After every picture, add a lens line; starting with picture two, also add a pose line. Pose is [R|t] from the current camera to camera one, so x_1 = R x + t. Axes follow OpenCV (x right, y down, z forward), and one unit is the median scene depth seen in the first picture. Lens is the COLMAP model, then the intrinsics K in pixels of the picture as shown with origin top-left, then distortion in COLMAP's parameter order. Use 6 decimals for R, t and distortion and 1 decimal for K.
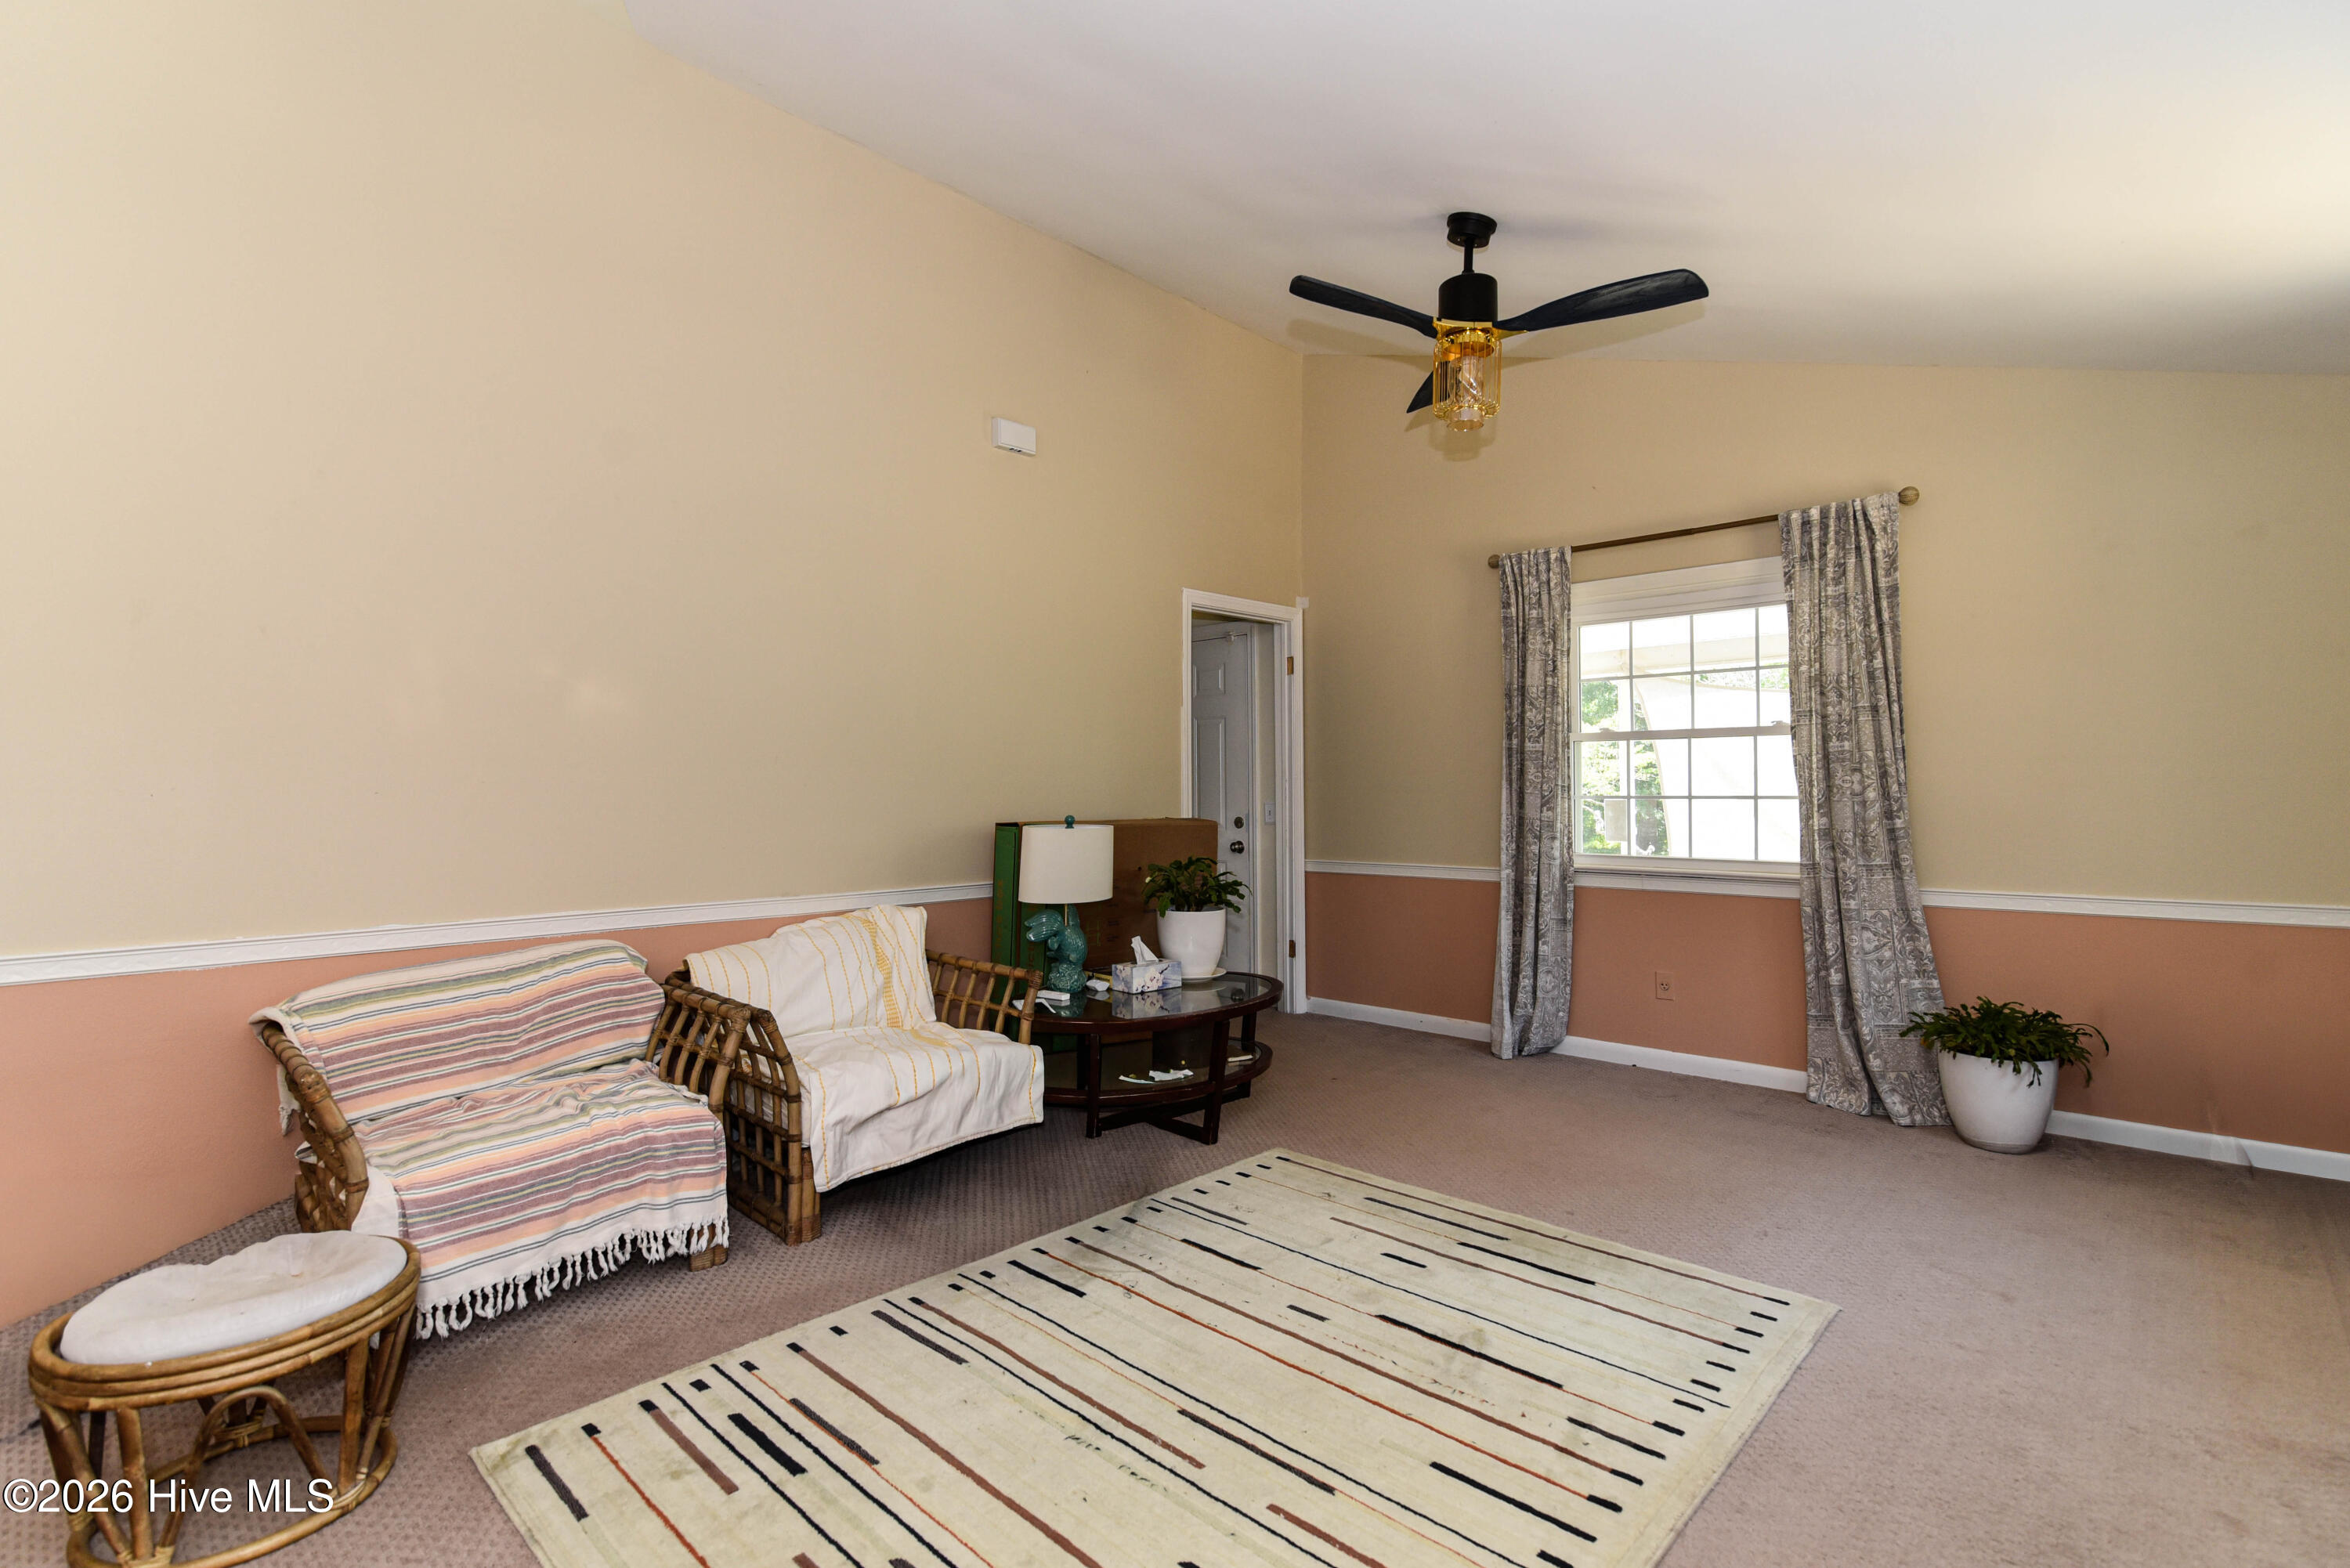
lens RADIAL K [[1081.6, 0, 1175.0], [0, 1081.6, 784.0], [0, 0, 1]] dist [0.002227, 0.000162]
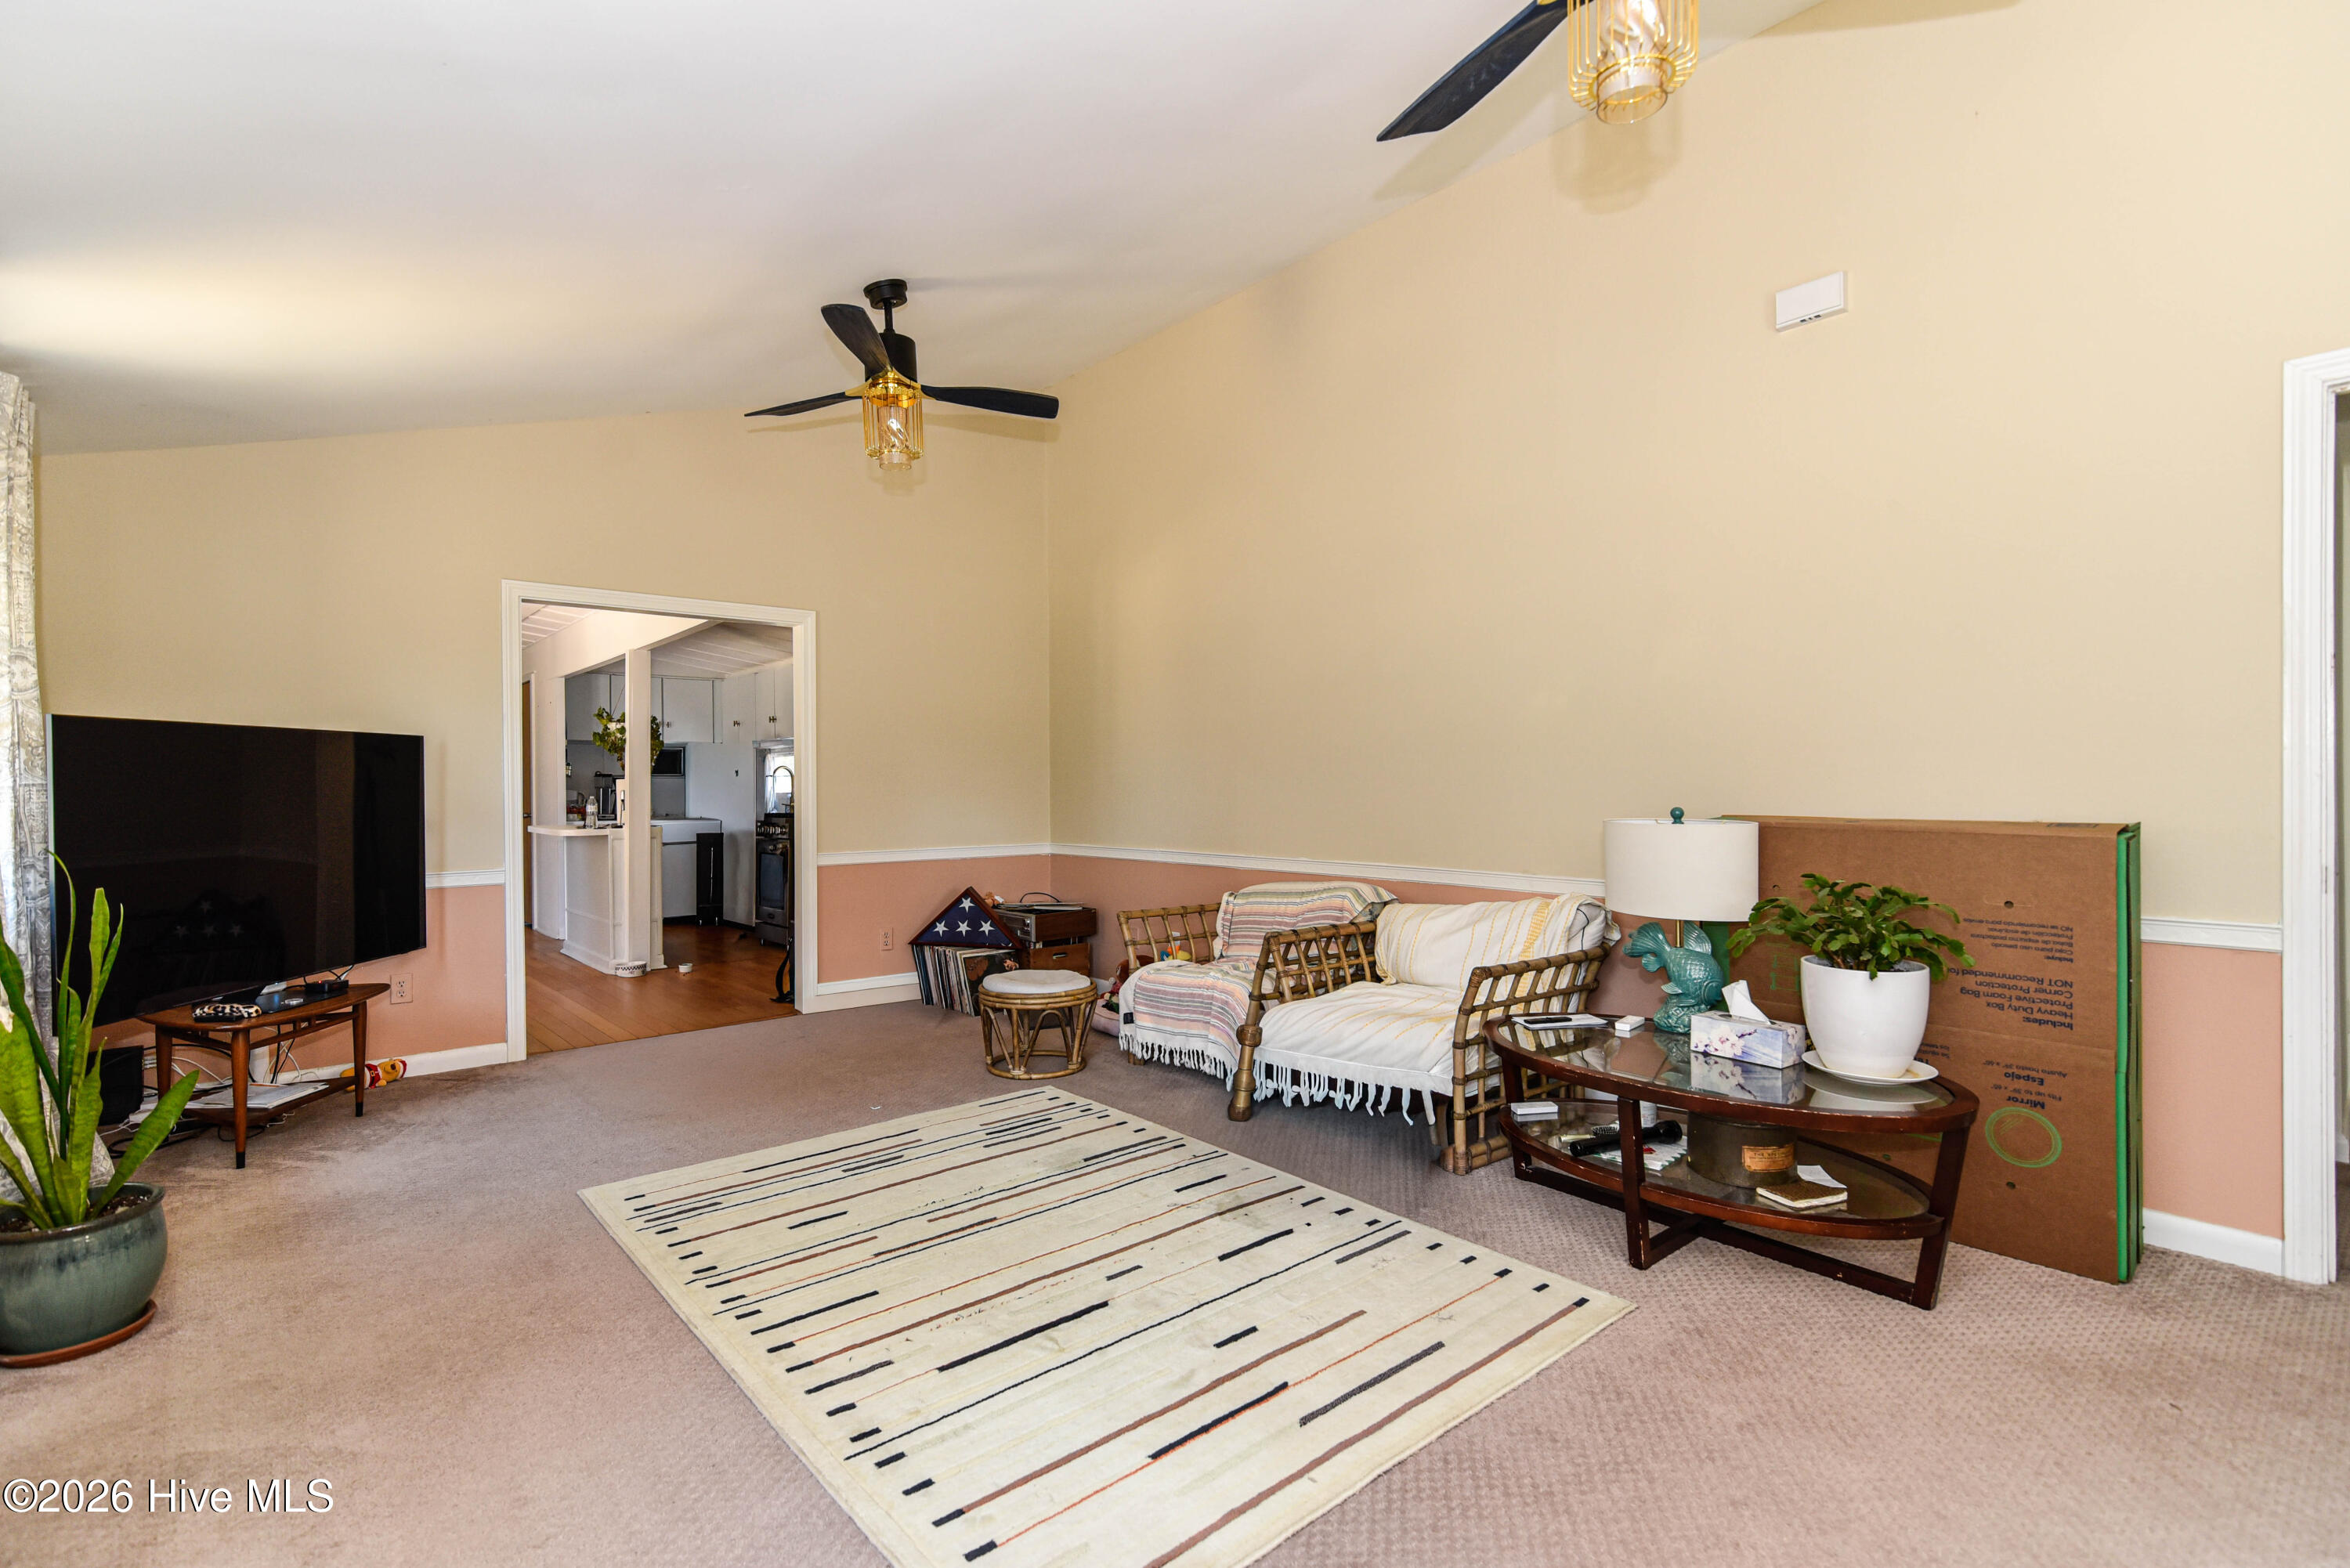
lens RADIAL K [[1081.6, 0, 1175.0], [0, 1081.6, 784.0], [0, 0, 1]] dist [0.002227, 0.000162]
pose [[-0.091594, 0.003040, -0.995792, 1.114162], [0.013407, 0.999908, 0.001820, 0.009122], [0.995706, -0.013184, -0.091626, 1.097168]]
